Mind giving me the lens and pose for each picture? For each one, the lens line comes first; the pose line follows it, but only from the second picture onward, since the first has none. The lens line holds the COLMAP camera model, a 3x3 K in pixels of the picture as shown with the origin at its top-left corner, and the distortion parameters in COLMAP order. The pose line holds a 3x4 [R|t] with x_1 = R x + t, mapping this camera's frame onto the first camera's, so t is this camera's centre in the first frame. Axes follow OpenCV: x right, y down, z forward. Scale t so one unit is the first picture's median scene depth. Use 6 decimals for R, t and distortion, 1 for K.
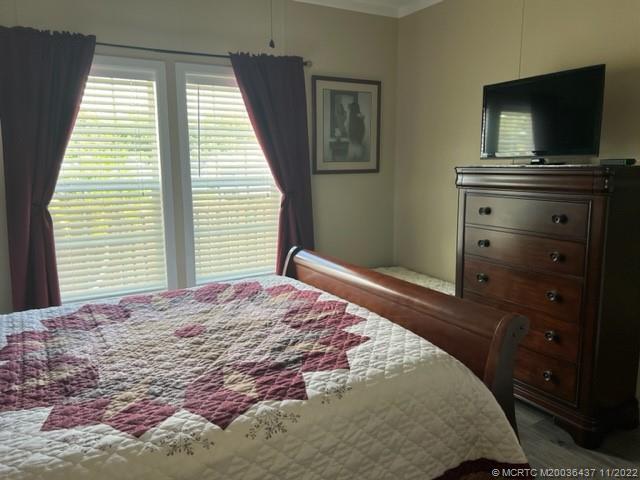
lens RADIAL K [[485.1, 0, 320.0], [0, 485.1, 240.0], [0, 0, 1]] dist [0.057949, -0.053236]
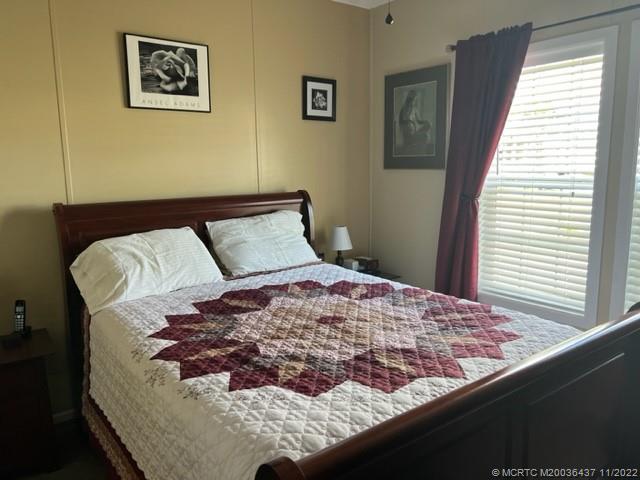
lens RADIAL K [[485.1, 0, 320.0], [0, 485.1, 240.0], [0, 0, 1]] dist [0.057949, -0.053236]
pose [[0.110474, 0.164113, -0.980236, 0.735336], [-0.140662, 0.978927, 0.148041, -0.137159], [0.983875, 0.121527, 0.131230, 0.797418]]
